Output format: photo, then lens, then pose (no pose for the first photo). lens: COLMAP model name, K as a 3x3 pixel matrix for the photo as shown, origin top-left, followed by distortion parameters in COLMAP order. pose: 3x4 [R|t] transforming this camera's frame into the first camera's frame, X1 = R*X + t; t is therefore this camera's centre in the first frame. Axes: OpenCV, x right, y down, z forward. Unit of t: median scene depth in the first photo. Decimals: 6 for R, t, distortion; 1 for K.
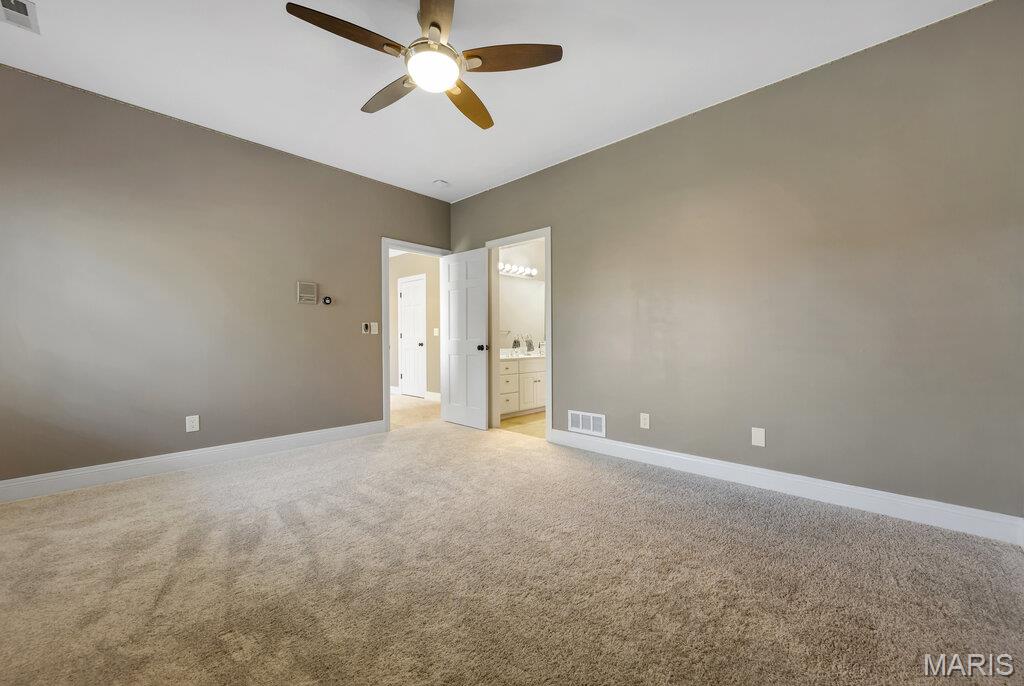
lens RADIAL K [[395.3, 0, 508.8], [0, 395.3, 346.4], [0, 0, 1]] dist [0.019804, -0.000034]
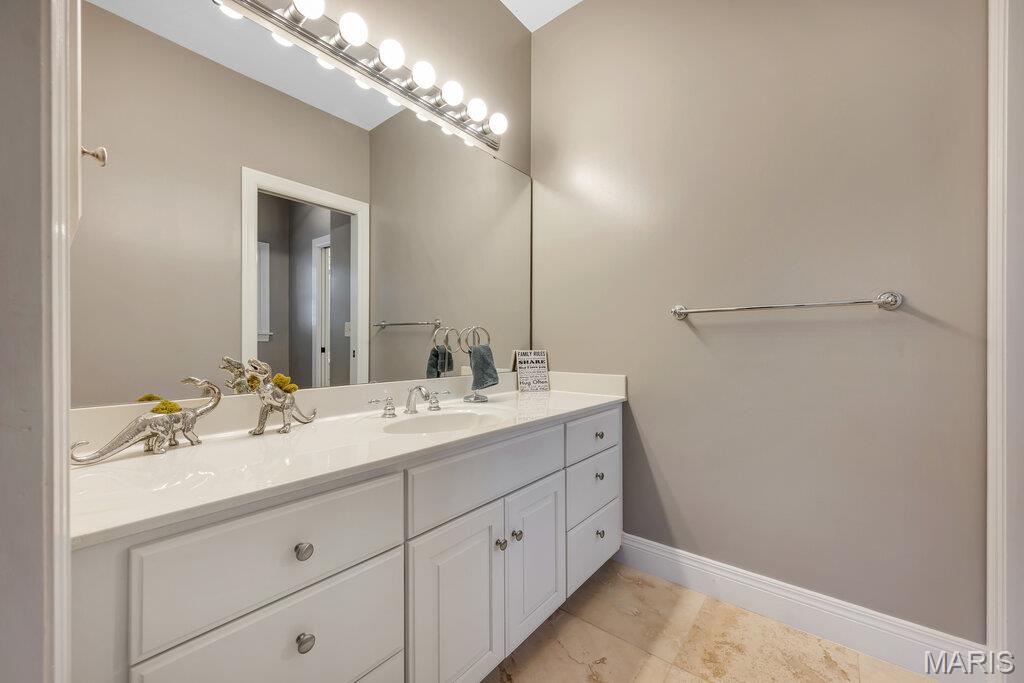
lens RADIAL K [[395.3, 0, 508.8], [0, 395.3, 344.9], [0, 0, 1]] dist [0.019804, -0.000034]
pose [[0.997111, 0.003817, 0.075863, 0.049604], [-0.002943, 0.999928, -0.011627, -0.015587], [-0.075902, 0.011370, 0.997050, 0.702951]]
